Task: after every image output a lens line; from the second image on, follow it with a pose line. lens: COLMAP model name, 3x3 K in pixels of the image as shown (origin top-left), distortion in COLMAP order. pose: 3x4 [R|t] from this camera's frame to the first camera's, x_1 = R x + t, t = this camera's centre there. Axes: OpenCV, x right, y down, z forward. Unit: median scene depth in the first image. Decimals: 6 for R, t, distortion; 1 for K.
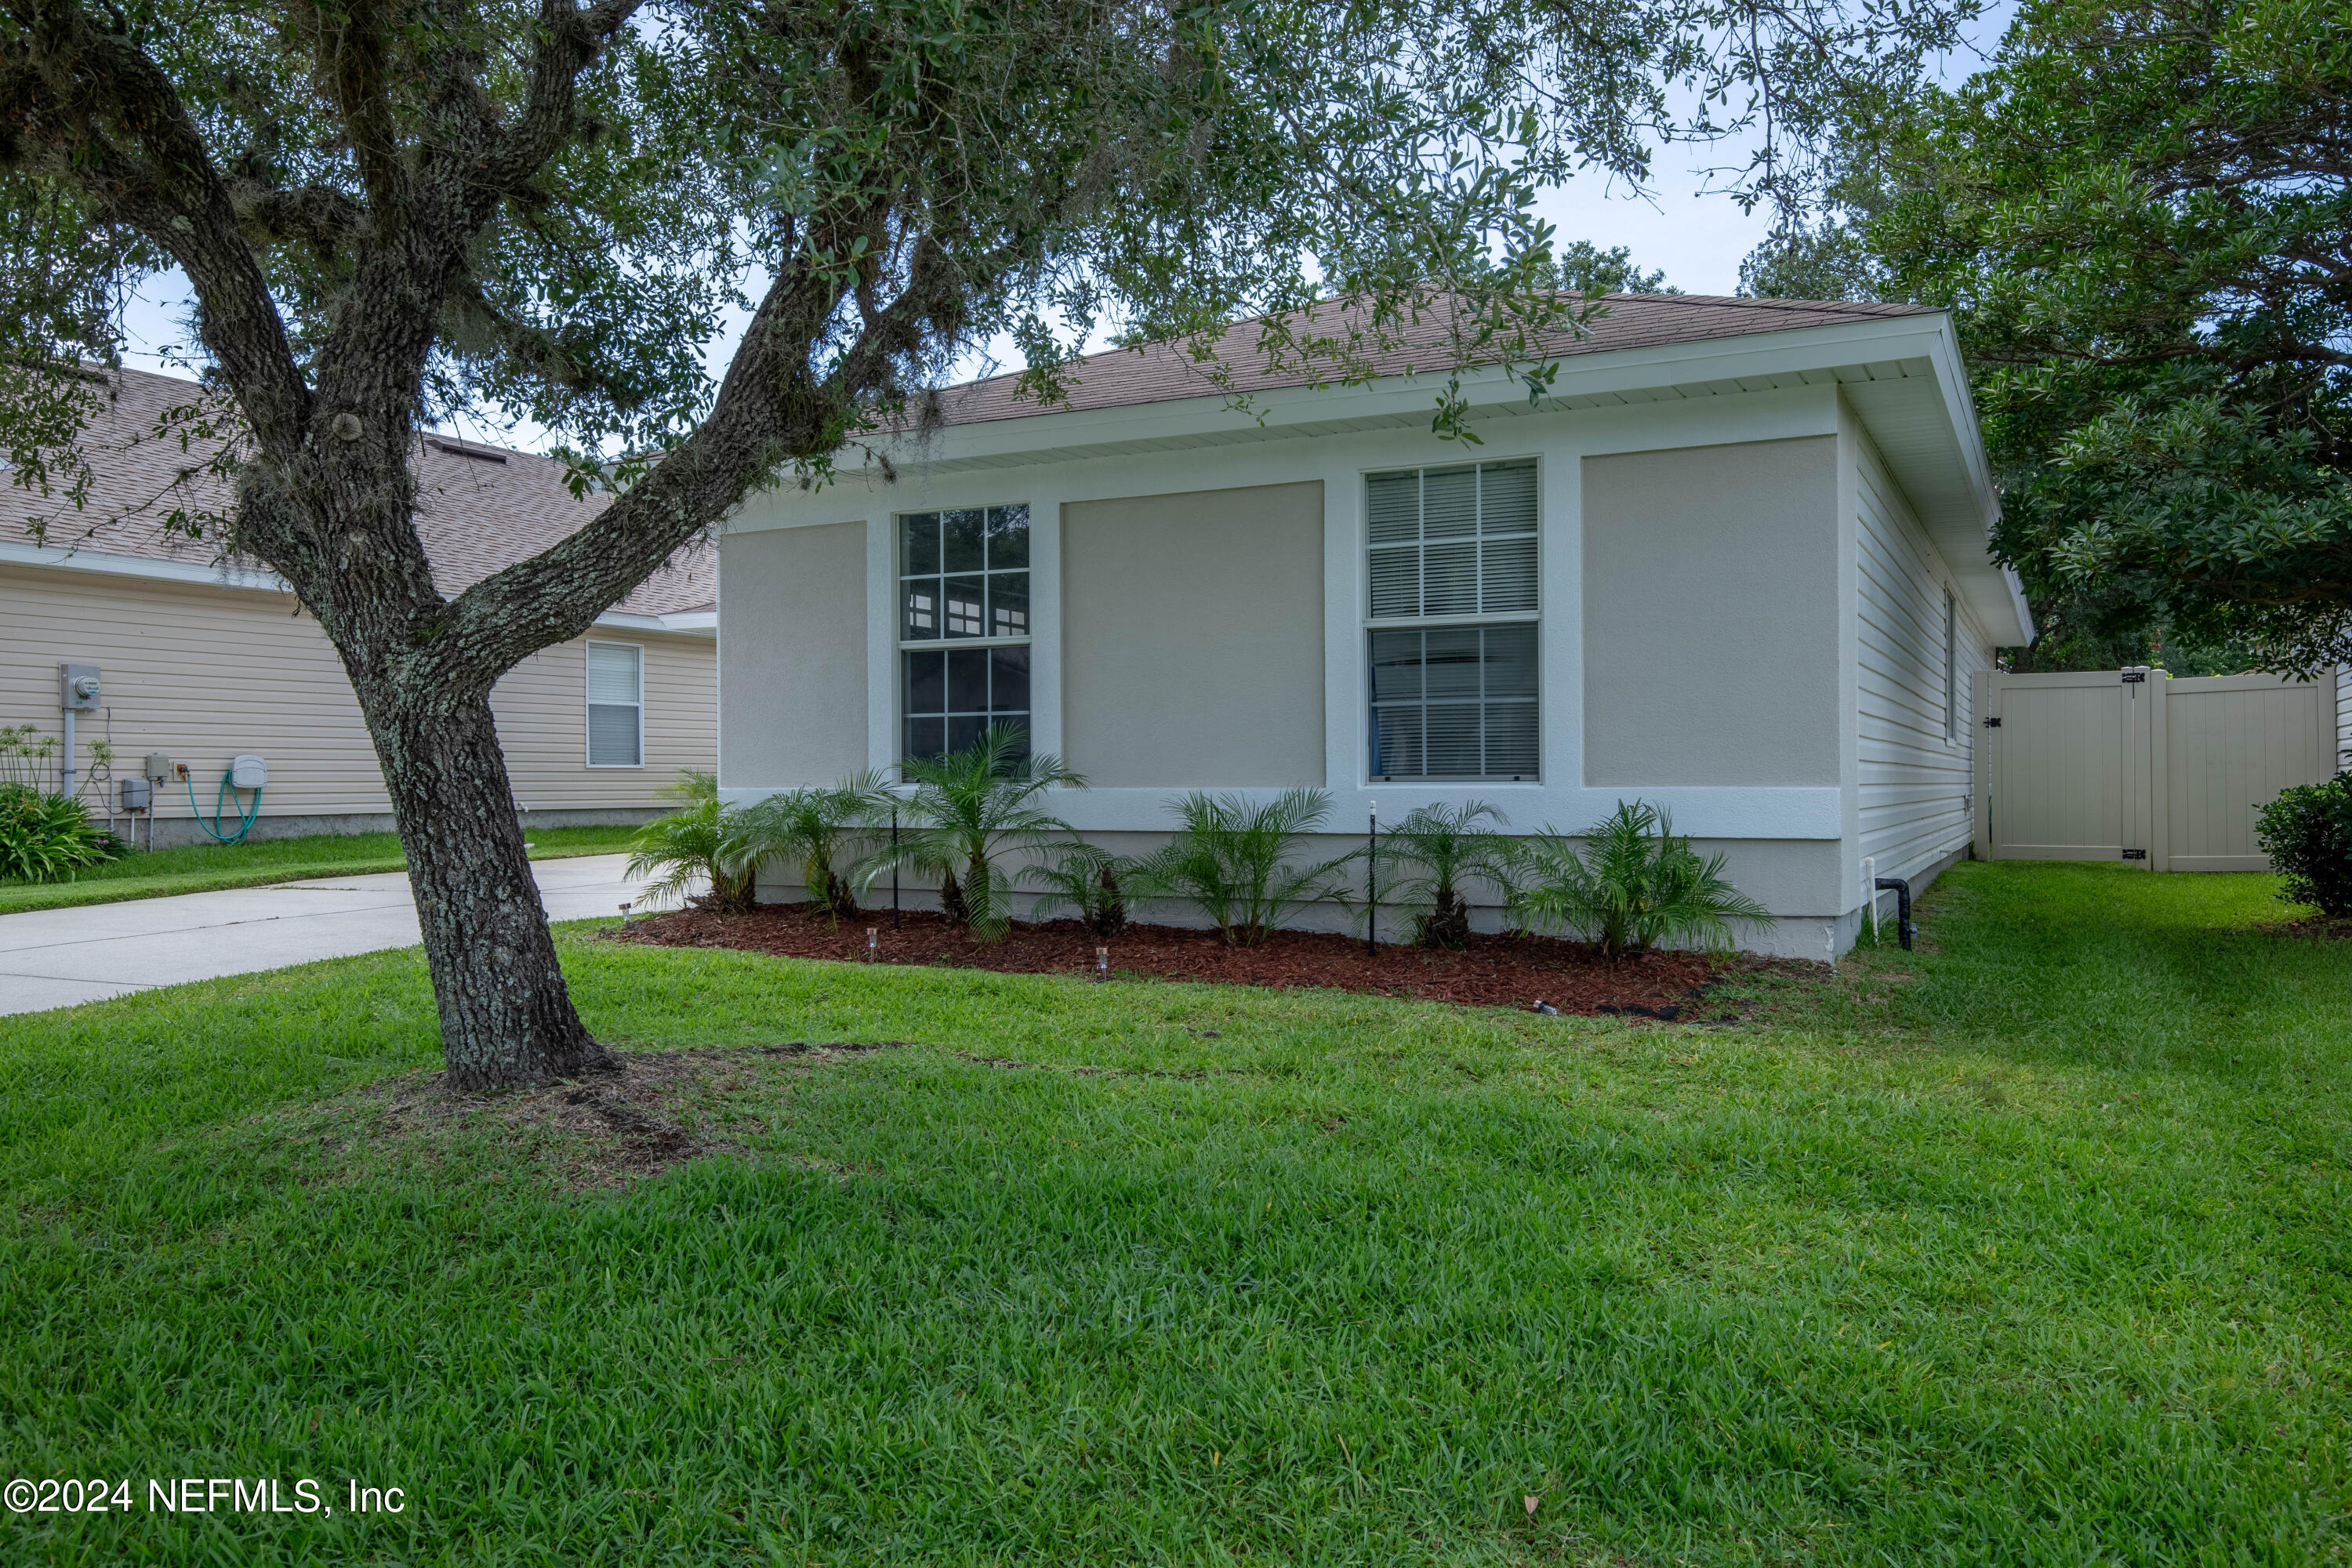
lens RADIAL K [[1759.4, 0, 1177.6], [0, 1759.4, 778.7], [0, 0, 1]] dist [0.004105, 0.000896]
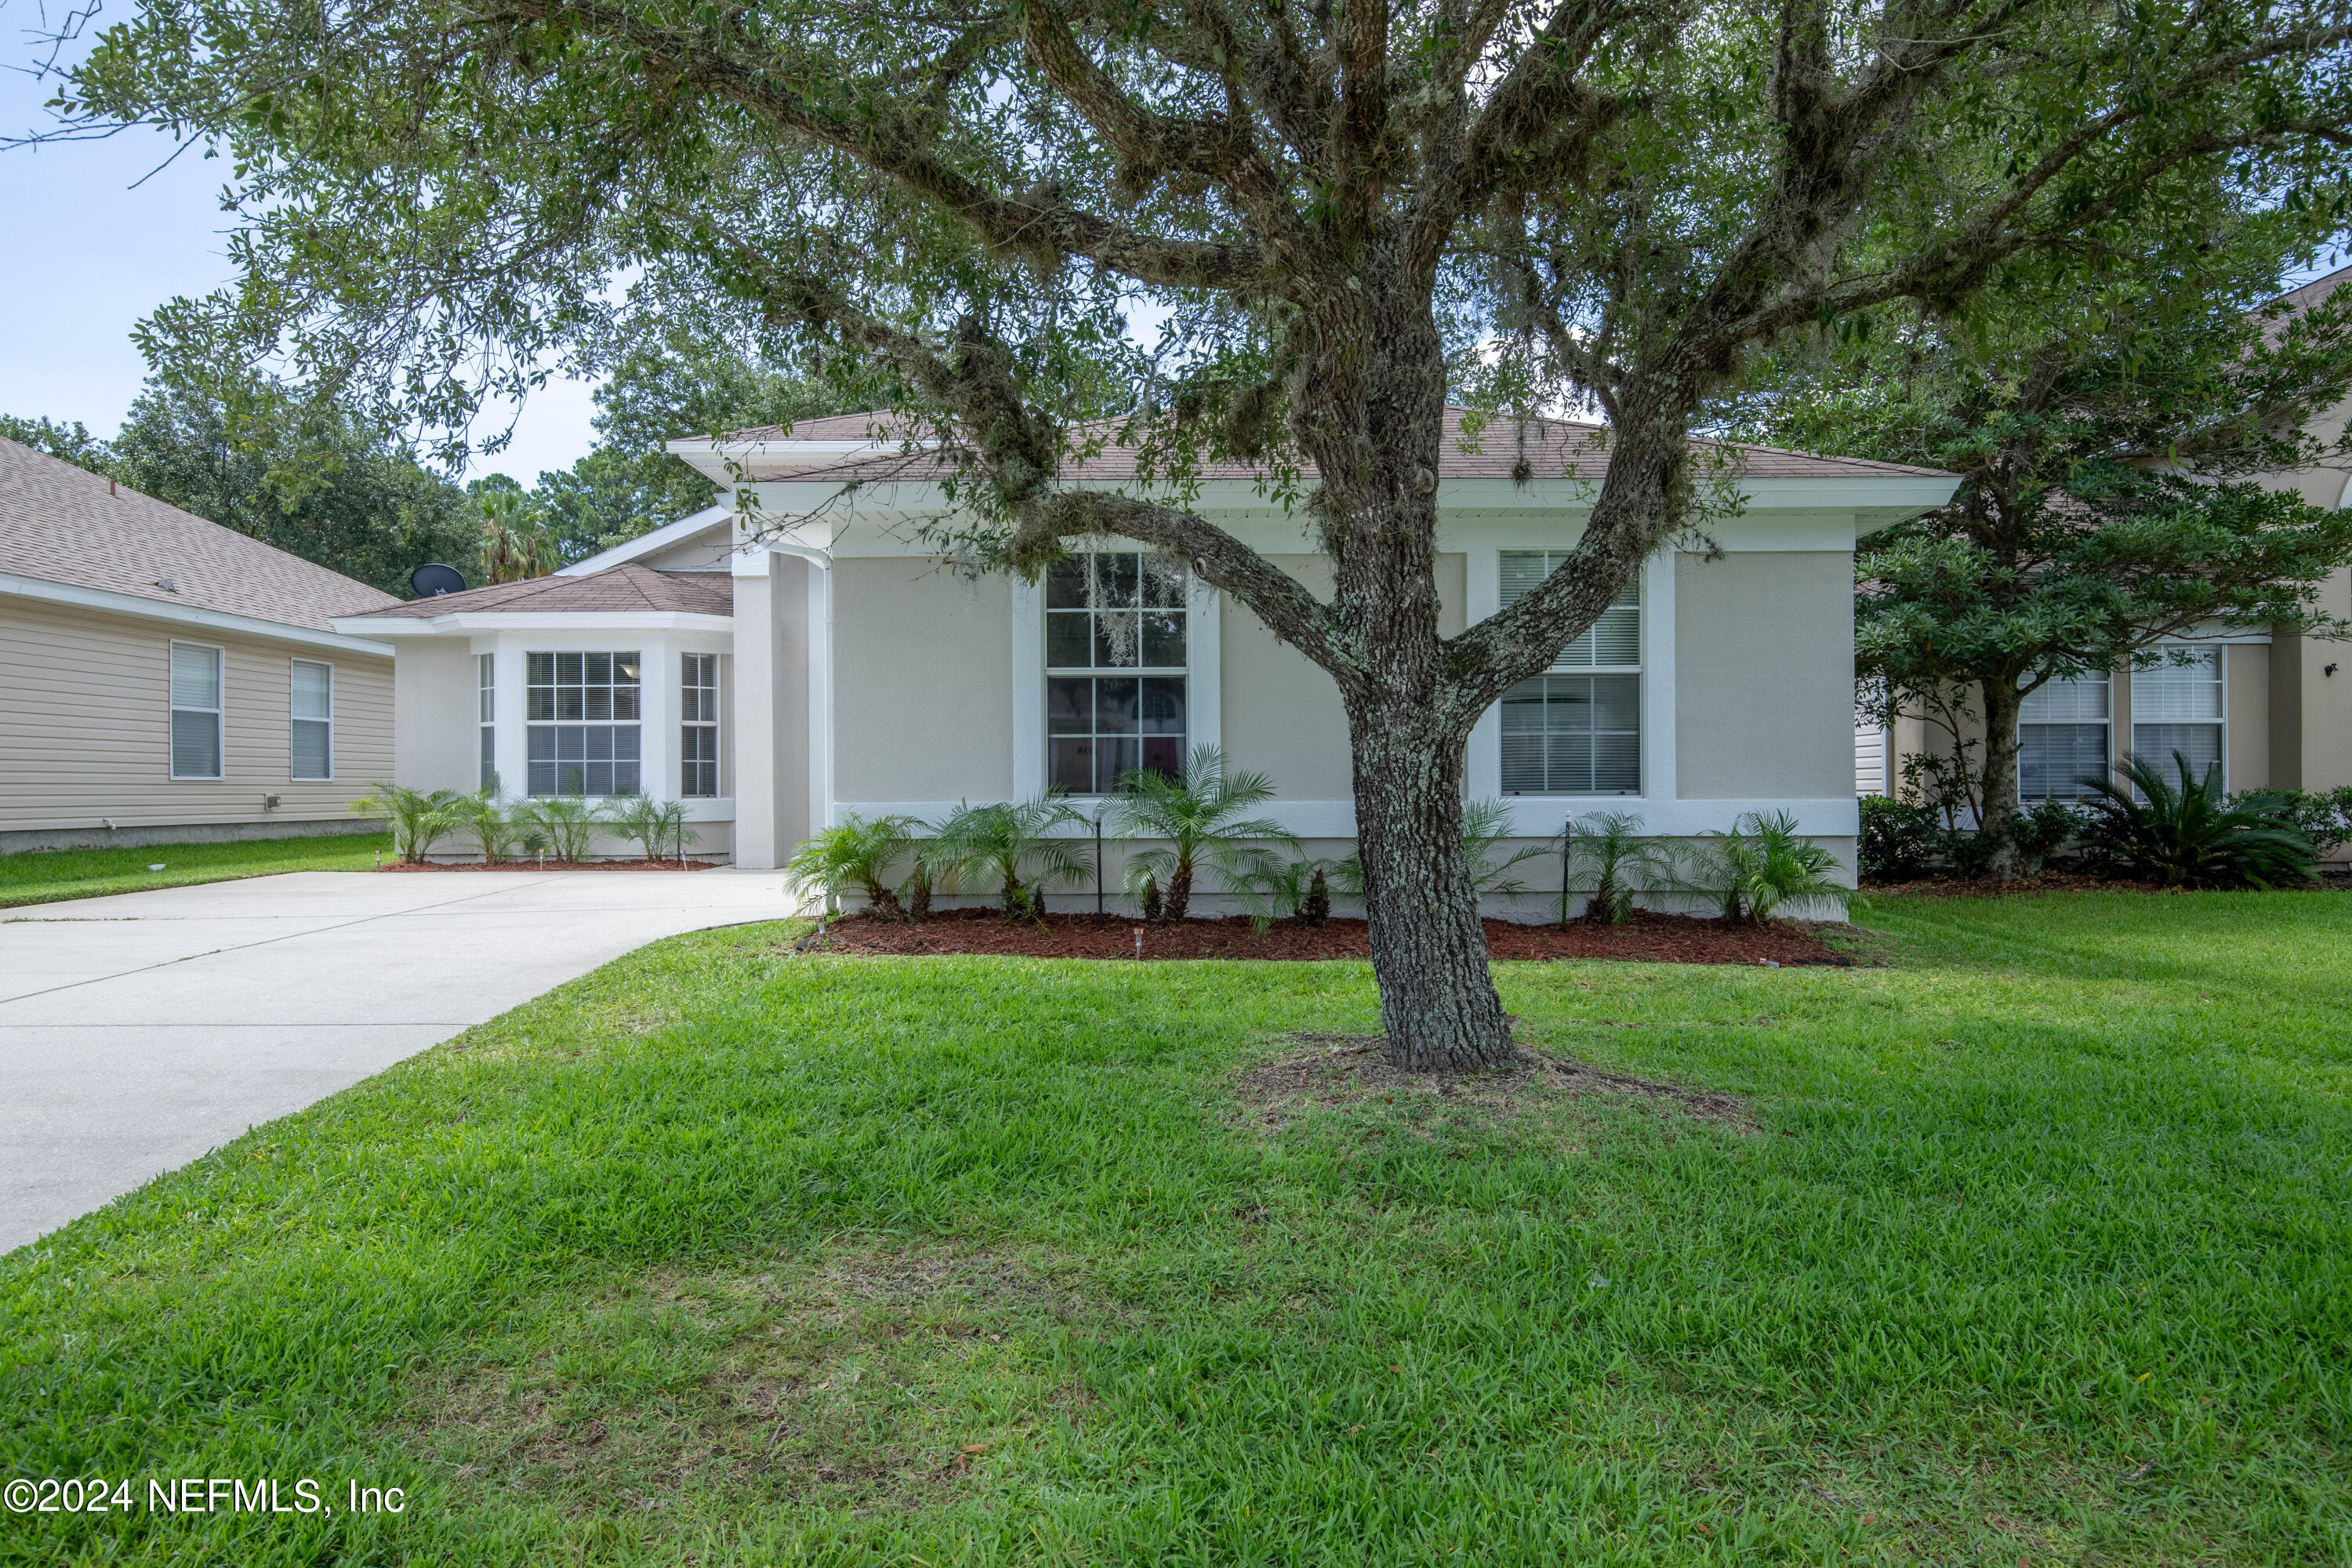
lens RADIAL K [[1547.3, 0, 1174.5], [0, 1547.3, 783.5], [0, 0, 1]] dist [0.005039, 0.002488]
pose [[0.890735, 0.000606, 0.454523, -0.633777], [0.001018, 0.999994, -0.003329, -0.003237], [-0.454523, 0.003428, 0.890729, 0.121730]]
